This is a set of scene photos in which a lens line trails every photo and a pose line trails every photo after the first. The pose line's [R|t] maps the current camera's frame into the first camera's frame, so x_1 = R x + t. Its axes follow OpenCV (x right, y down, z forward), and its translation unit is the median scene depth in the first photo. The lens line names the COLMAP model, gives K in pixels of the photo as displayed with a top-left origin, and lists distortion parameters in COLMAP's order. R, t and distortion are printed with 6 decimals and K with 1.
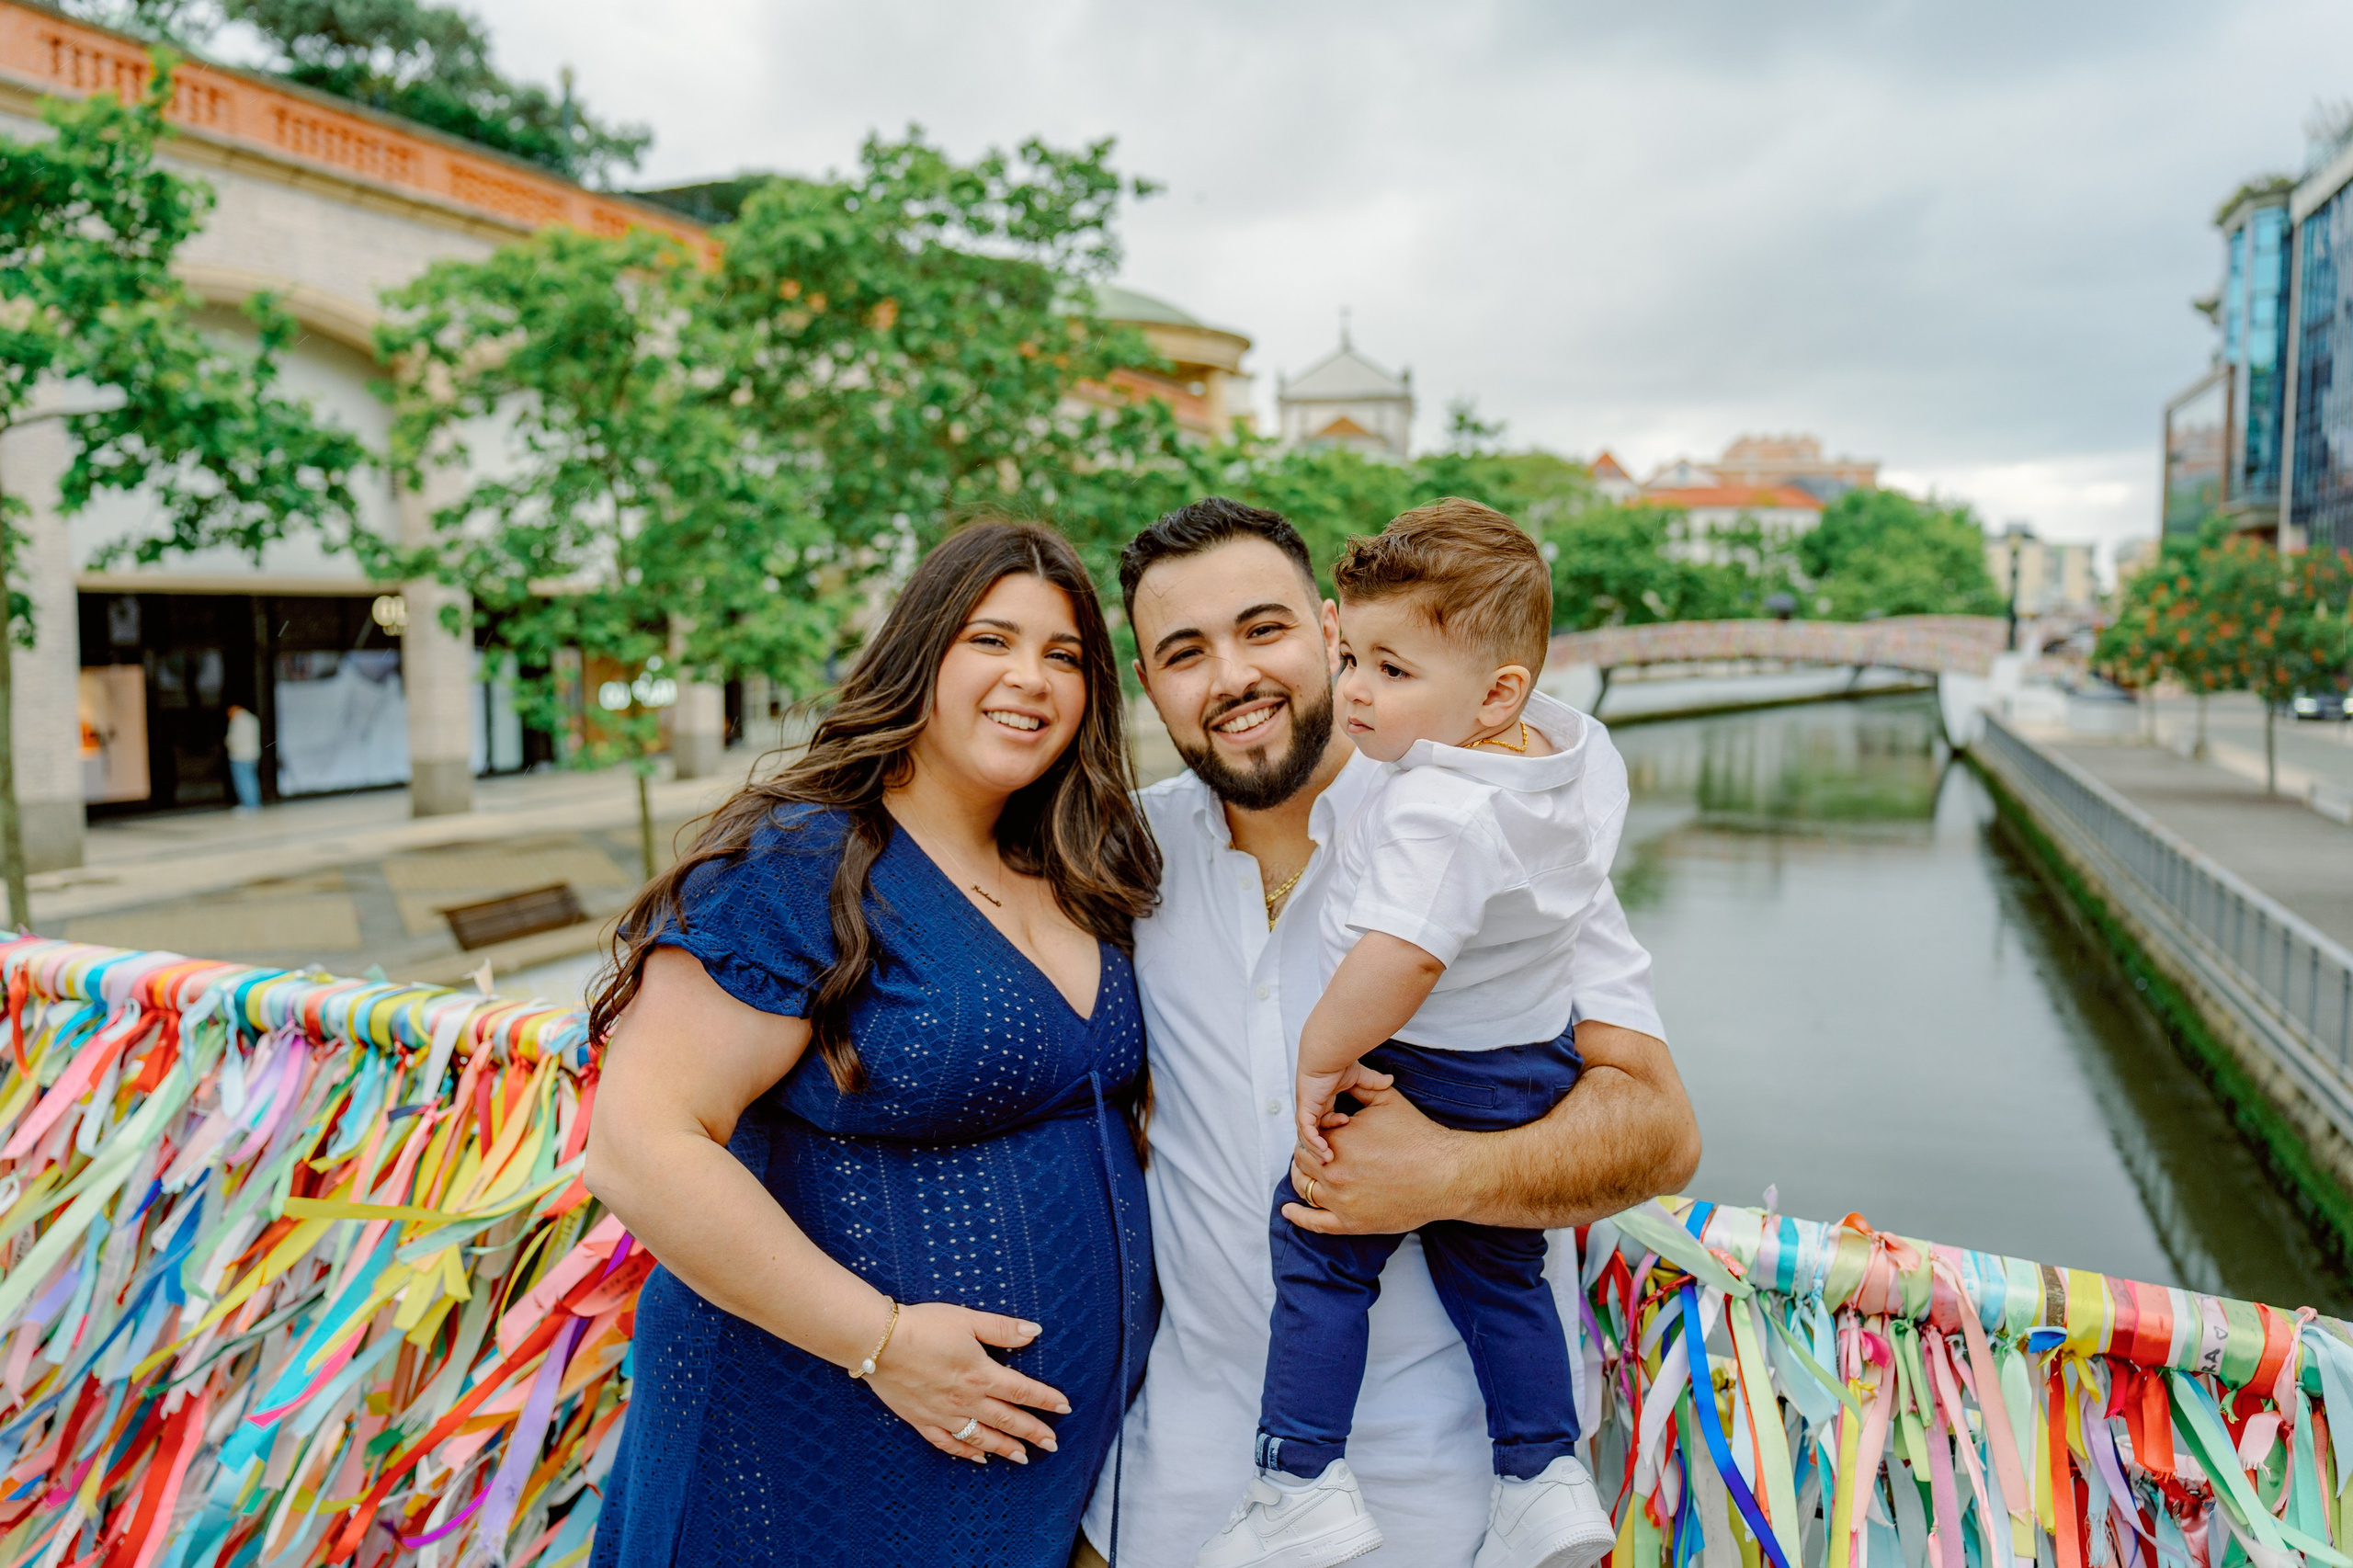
lens RADIAL K [[1902.0, 0, 1176.5], [0, 1902.0, 784.0], [0, 0, 1]] dist [0.002138, 0.005649]
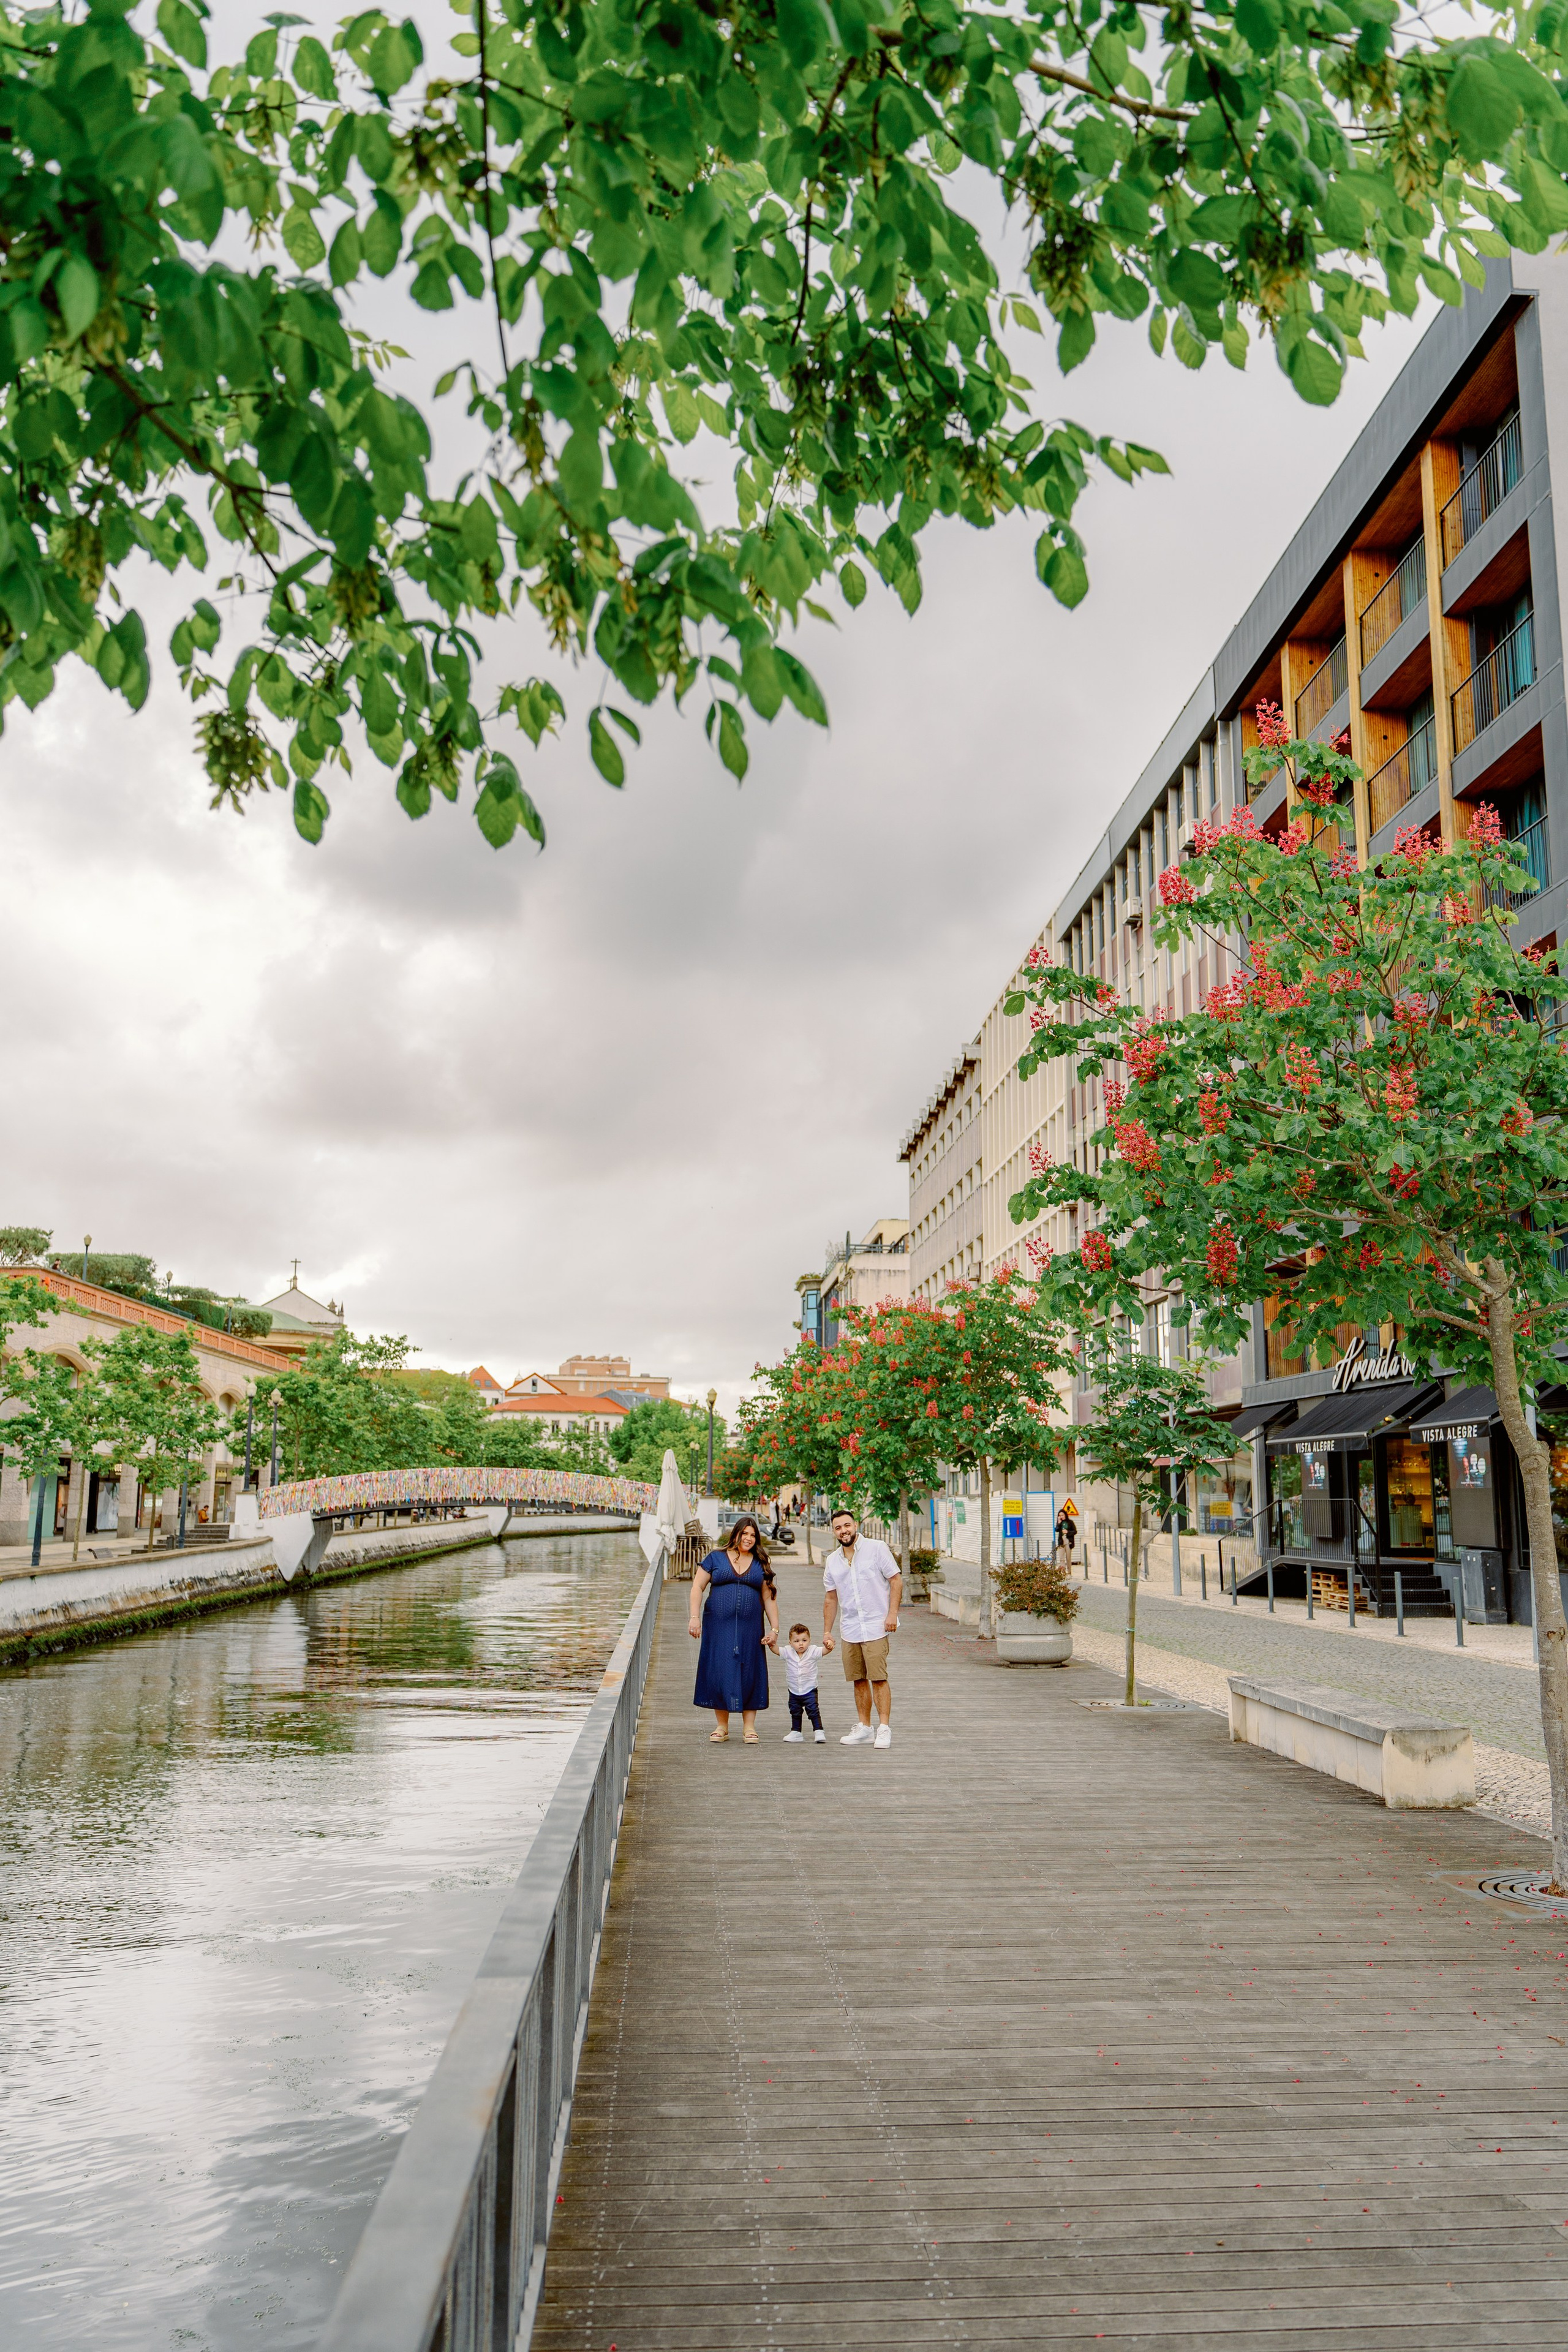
lens RADIAL K [[1901.2, 0, 784.0], [0, 1901.2, 1176.0], [0, 0, 1]] dist [0.002138, 0.005649]
pose [[0.922731, 0.066515, 0.379662, -0.759393], [0.031342, 0.968788, -0.245901, 0.273064], [-0.384168, 0.238800, 0.891846, -2.546132]]
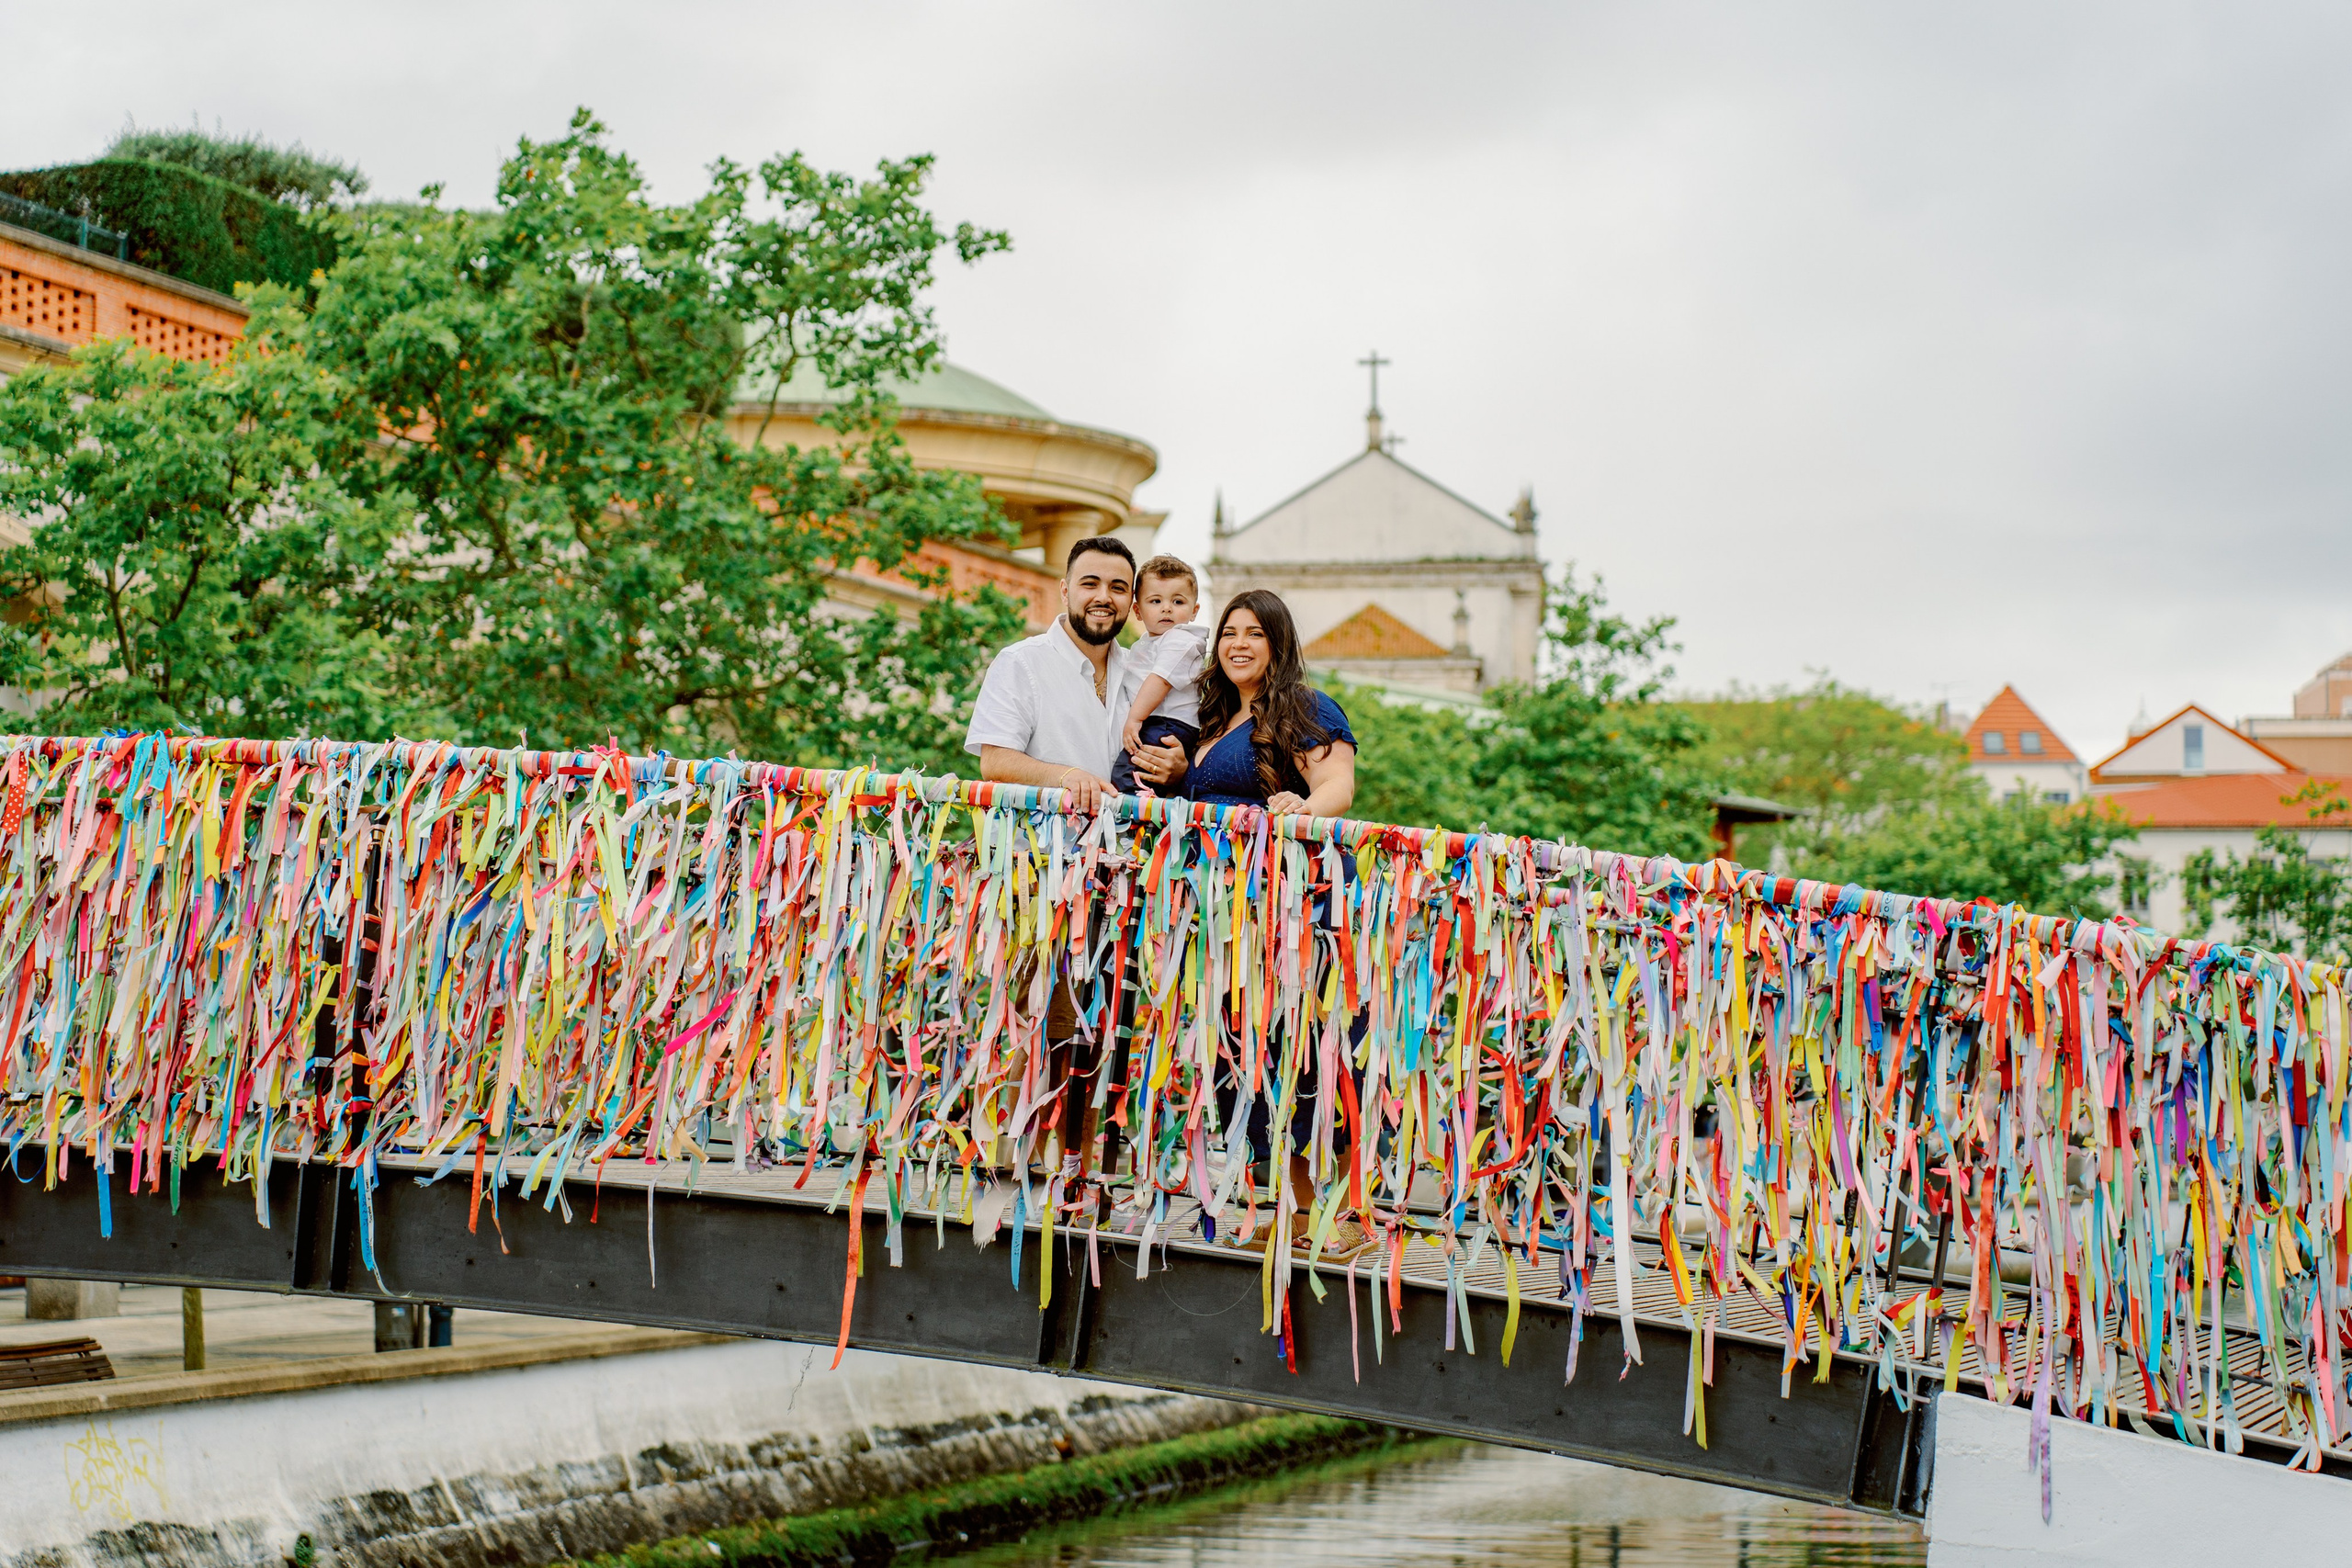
lens RADIAL K [[5029.3, 0, 1176.0], [0, 5029.3, 784.0], [0, 0, 1]] dist [0.062271, -0.181110]
pose [[0.999002, 0.004450, 0.044446, -0.021603], [0.002442, 0.988097, -0.153814, 0.082123], [-0.044601, 0.153769, 0.987100, -0.456137]]
